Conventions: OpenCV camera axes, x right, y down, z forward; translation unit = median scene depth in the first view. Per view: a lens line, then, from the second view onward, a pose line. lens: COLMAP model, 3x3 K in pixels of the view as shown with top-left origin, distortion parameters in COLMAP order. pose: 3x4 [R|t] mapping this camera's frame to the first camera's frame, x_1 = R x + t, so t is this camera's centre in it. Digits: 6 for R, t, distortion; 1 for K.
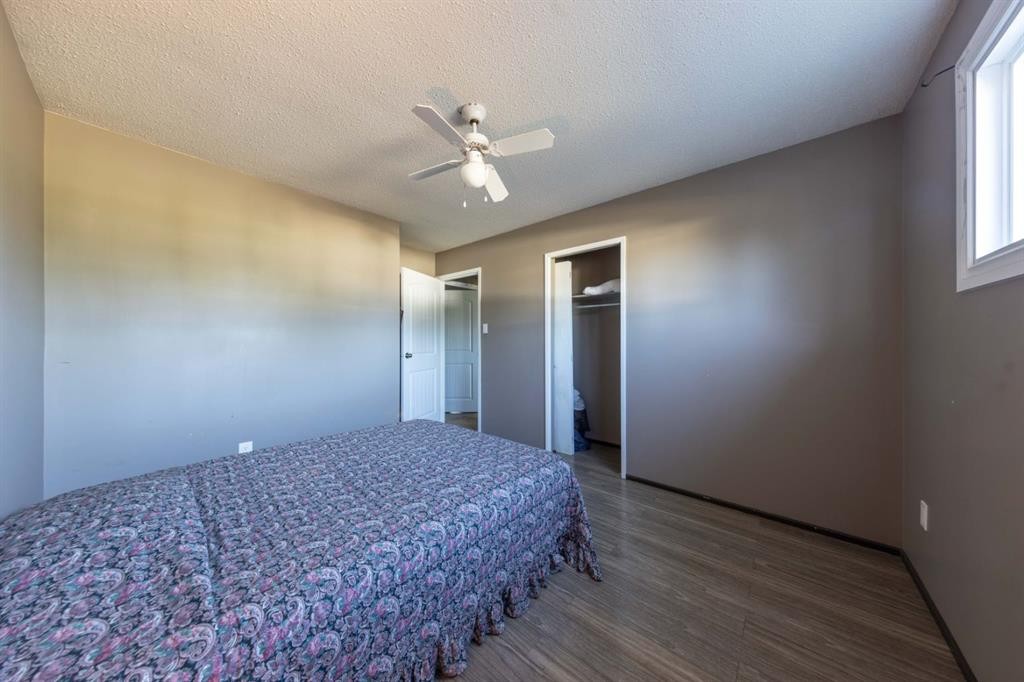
lens RADIAL K [[321.3, 0, 512.3], [0, 321.3, 338.4], [0, 0, 1]] dist [0.007043, -0.000152]
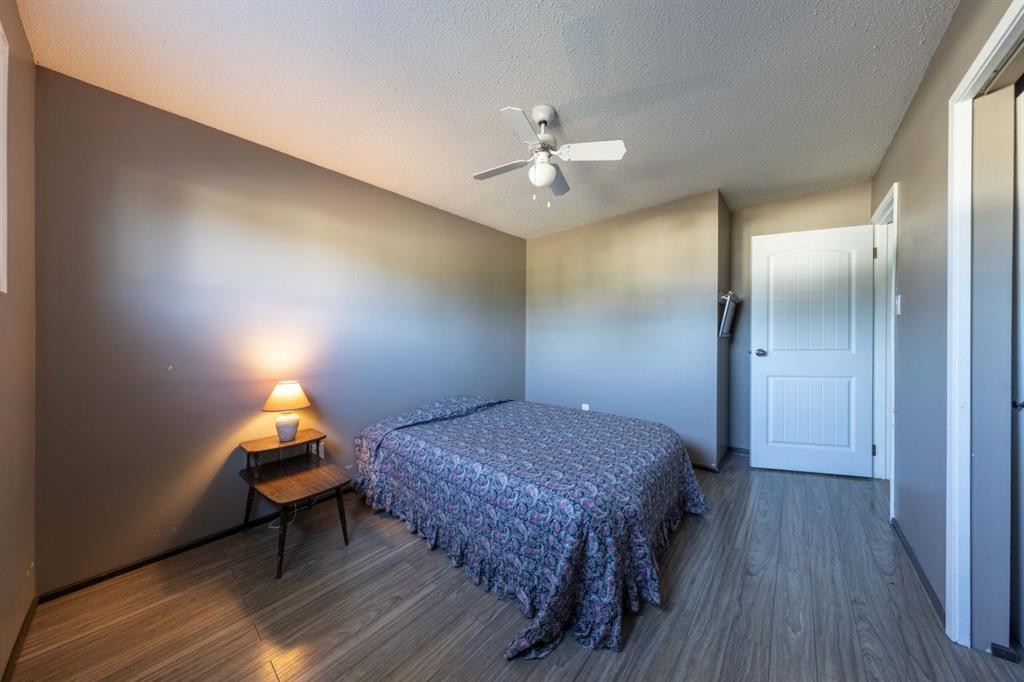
lens RADIAL K [[325.8, 0, 511.6], [0, 325.8, 328.9], [0, 0, 1]] dist [0.010444, -0.000052]
pose [[-0.005516, -0.024162, -0.999693, 0.866299], [0.021391, 0.999476, -0.024275, 0.008090], [0.999756, -0.021518, -0.004996, 0.850048]]
